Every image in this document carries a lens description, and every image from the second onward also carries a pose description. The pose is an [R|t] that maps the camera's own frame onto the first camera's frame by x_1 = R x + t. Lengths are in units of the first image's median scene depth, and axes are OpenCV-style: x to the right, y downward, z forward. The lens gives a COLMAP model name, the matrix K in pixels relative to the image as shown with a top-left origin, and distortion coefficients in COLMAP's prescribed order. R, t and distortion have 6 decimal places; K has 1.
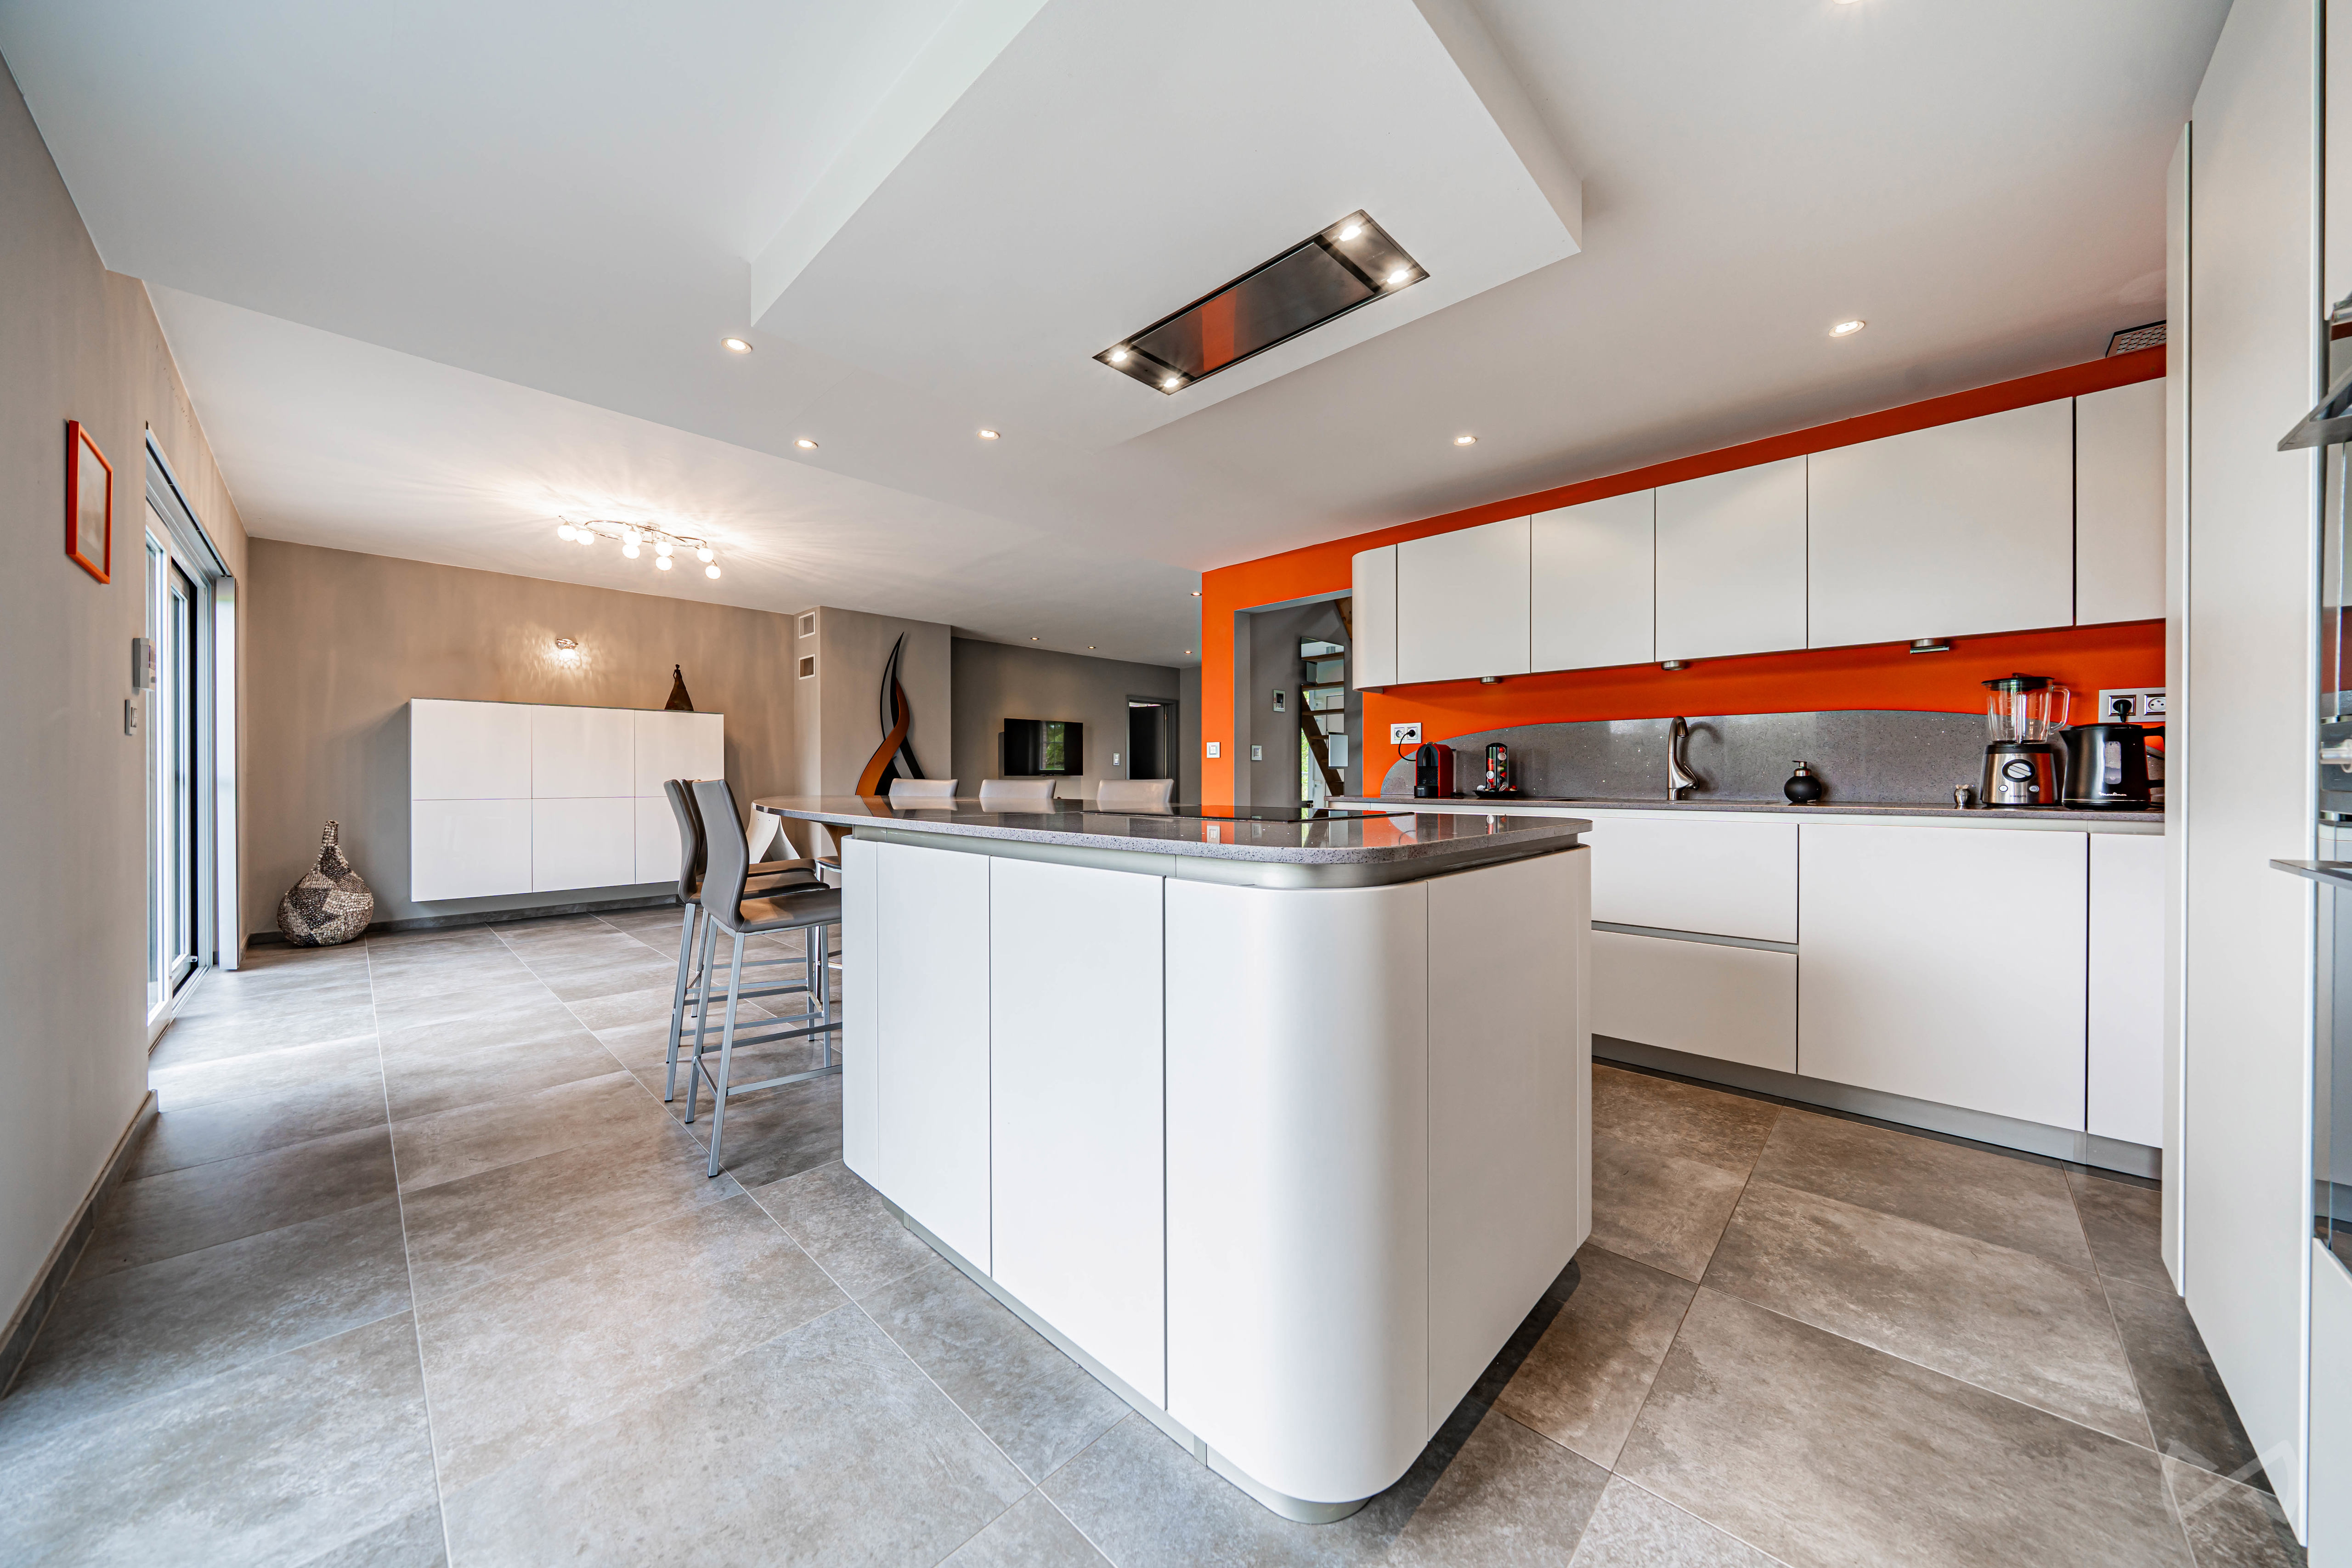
lens RADIAL K [[798.9, 0, 1184.8], [0, 798.9, 777.0], [0, 0, 1]] dist [-0.007722, -0.000167]
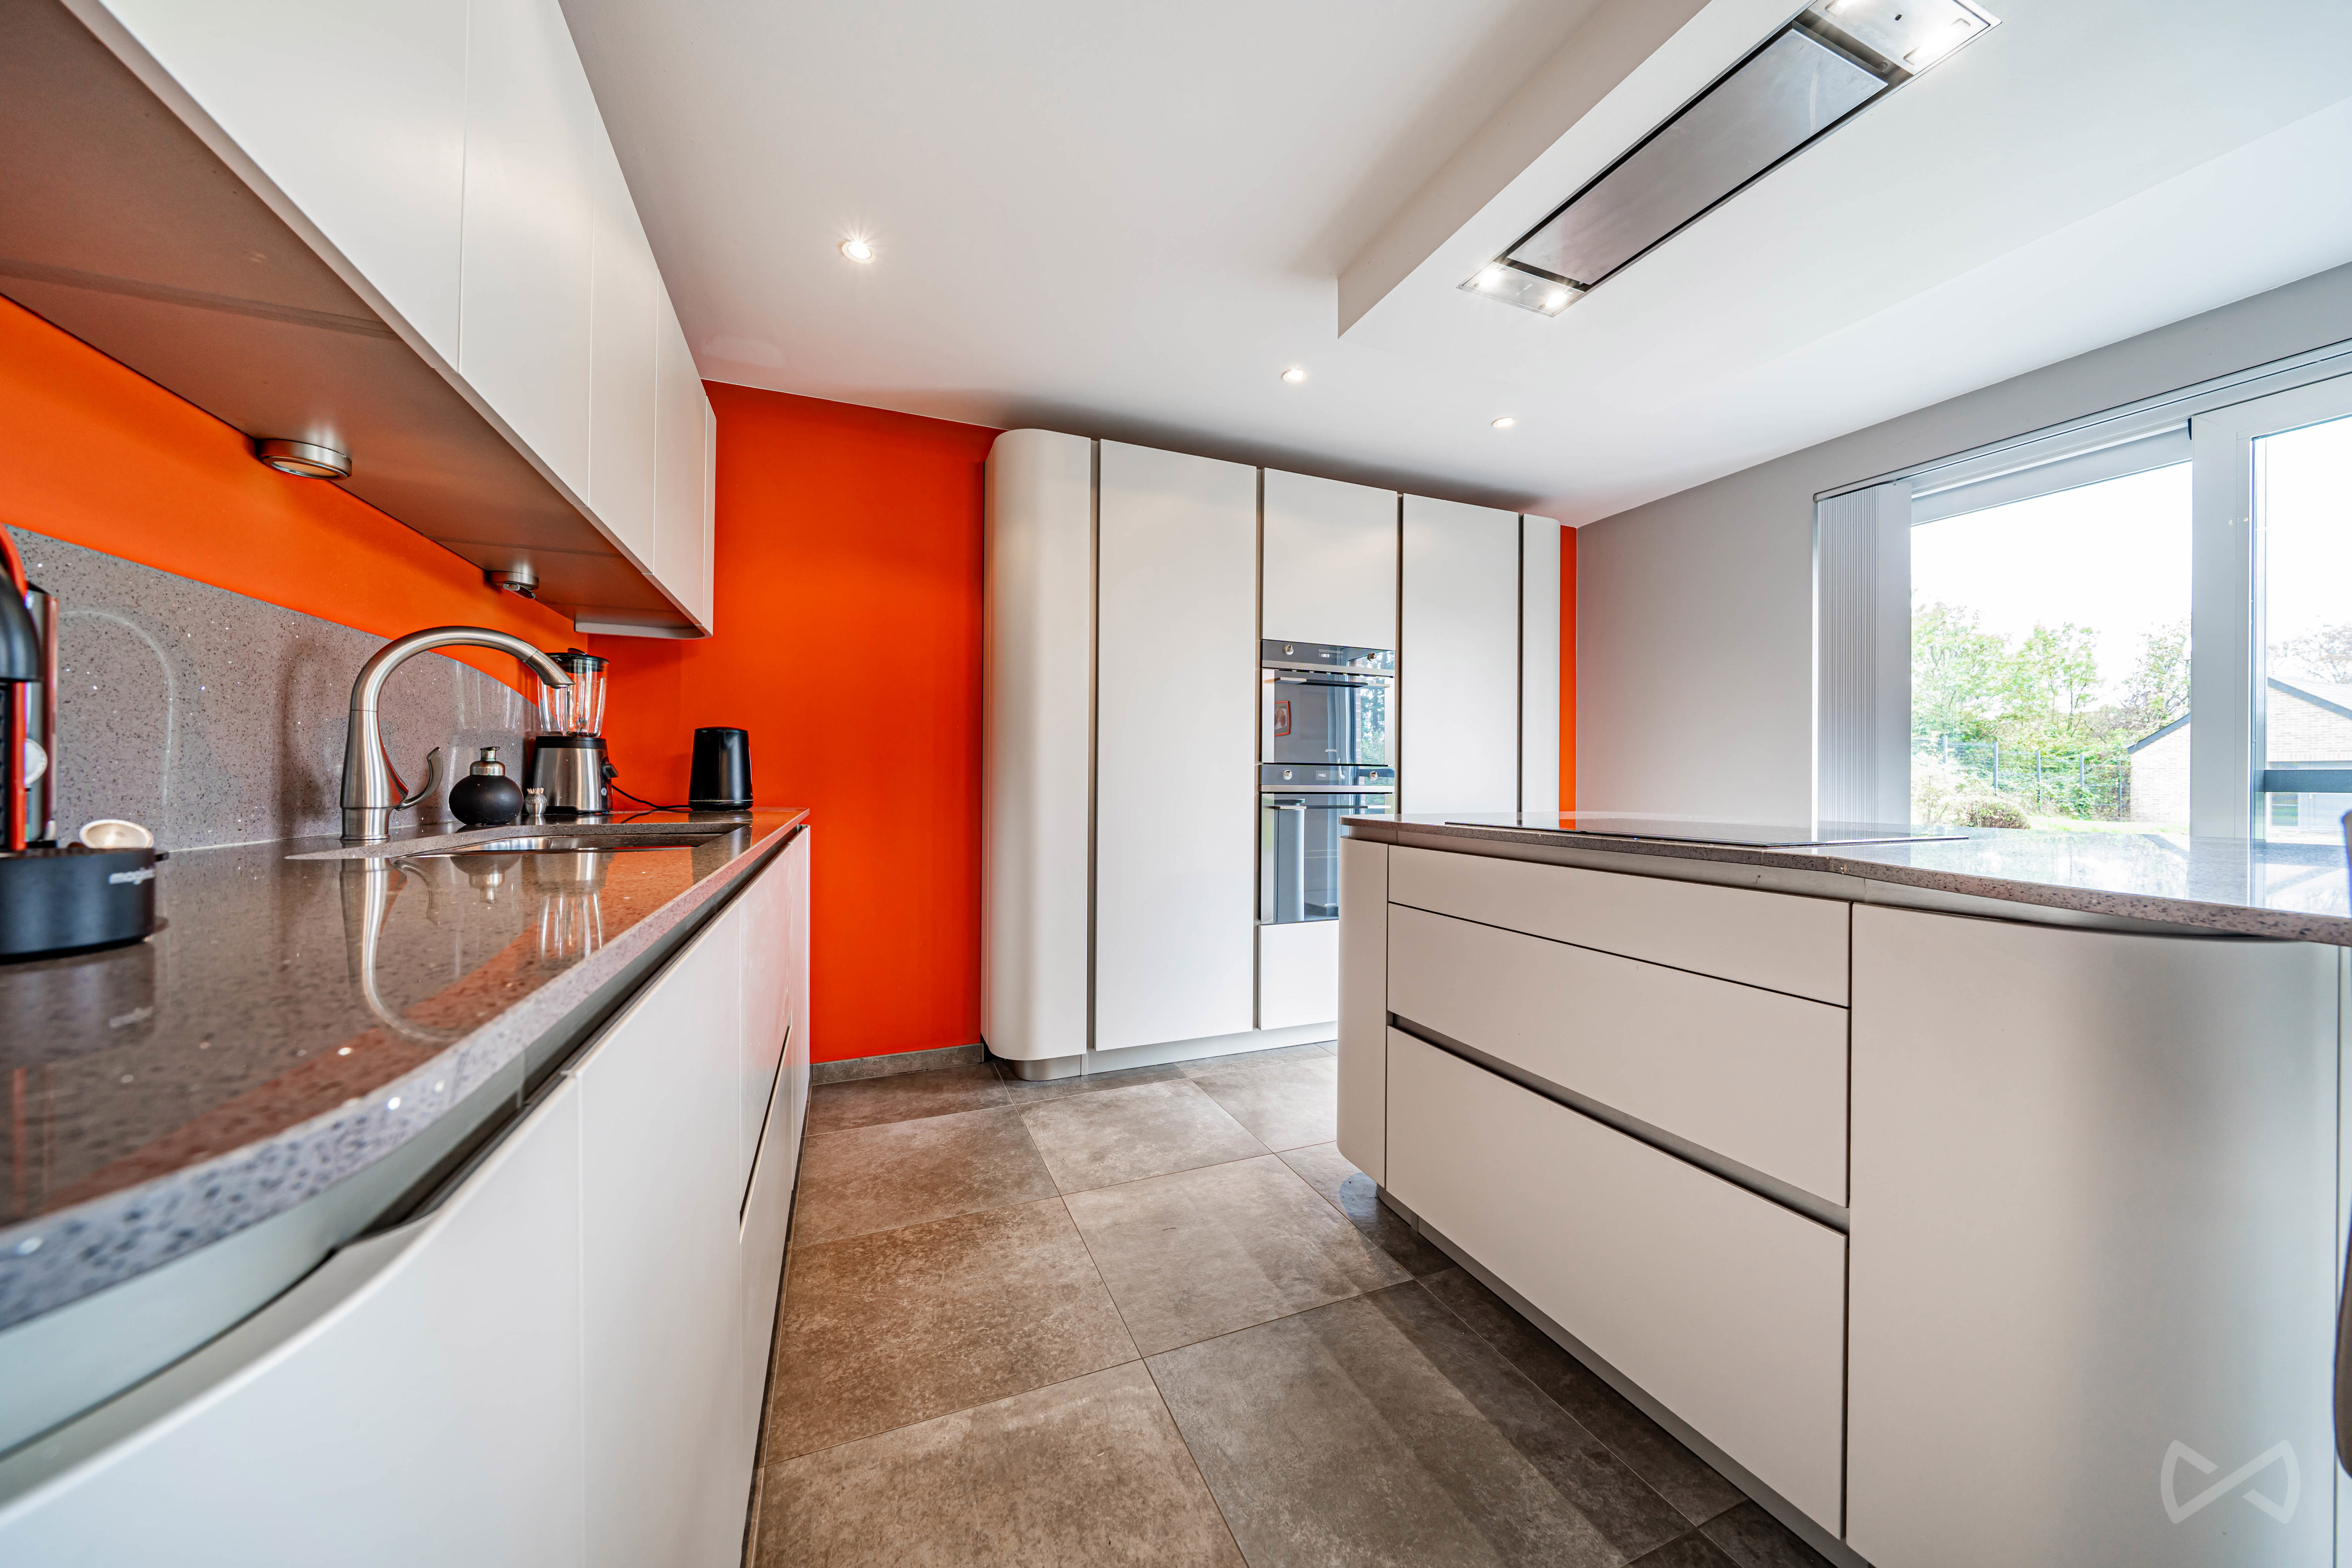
lens RADIAL K [[798.9, 0, 1184.8], [0, 798.9, 777.0], [0, 0, 1]] dist [-0.007722, -0.000167]
pose [[-0.914027, 0.001719, 0.405651, 0.134467], [-0.001125, 0.999976, -0.006772, 0.003333], [-0.405653, -0.006646, -0.914003, 1.331534]]
